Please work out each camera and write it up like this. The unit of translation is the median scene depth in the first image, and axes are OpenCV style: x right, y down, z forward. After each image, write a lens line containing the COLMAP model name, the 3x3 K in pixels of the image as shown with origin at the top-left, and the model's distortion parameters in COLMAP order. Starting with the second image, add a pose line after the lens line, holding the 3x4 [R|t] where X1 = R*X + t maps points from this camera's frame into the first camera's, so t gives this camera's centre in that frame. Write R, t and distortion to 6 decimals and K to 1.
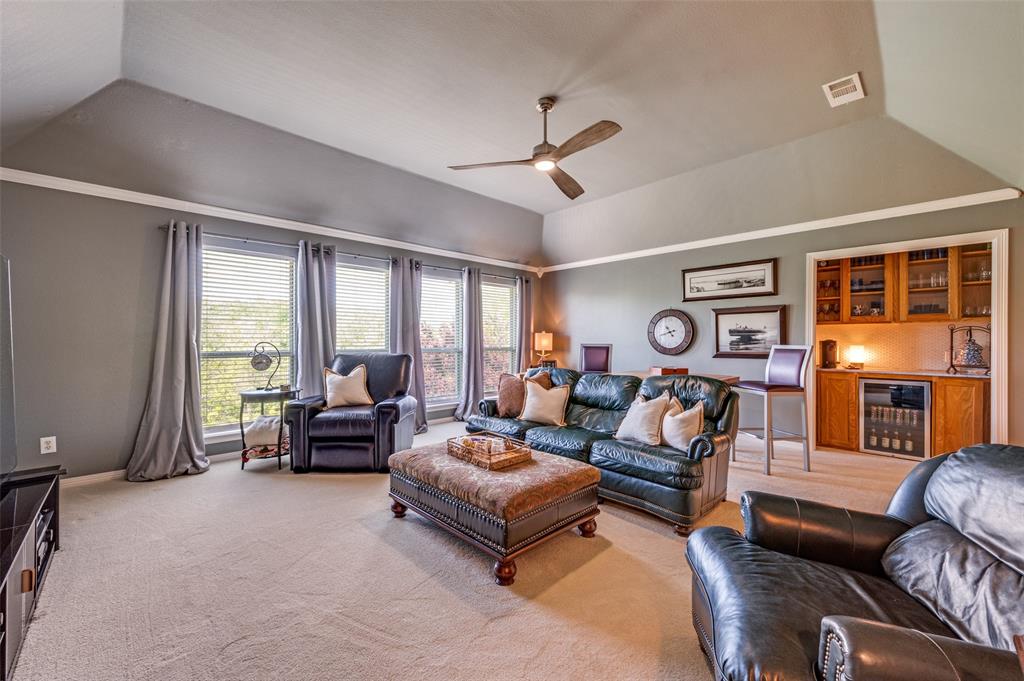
lens RADIAL K [[405.9, 0, 512.6], [0, 405.9, 338.8], [0, 0, 1]] dist [0.004504, -0.000526]
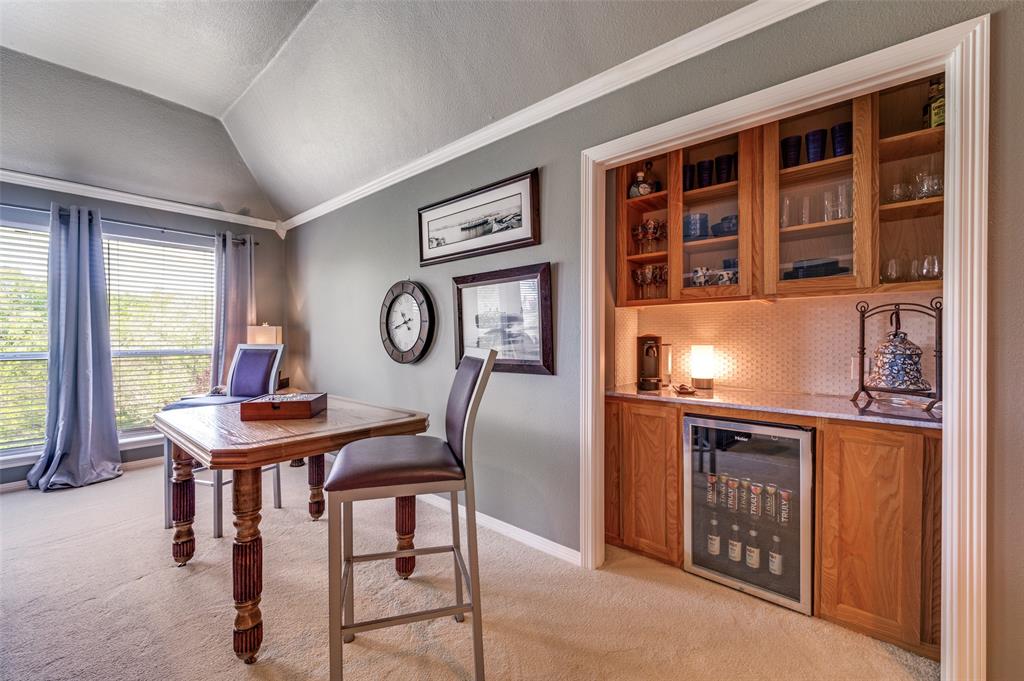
lens RADIAL K [[417.9, 0, 510.3], [0, 417.9, 337.6], [0, 0, 1]] dist [0.000172, 0.000754]
pose [[0.997144, -0.006436, 0.075248, 0.609283], [0.005826, 0.999948, 0.008329, 0.001070], [-0.075297, -0.007866, 0.997130, 0.526670]]
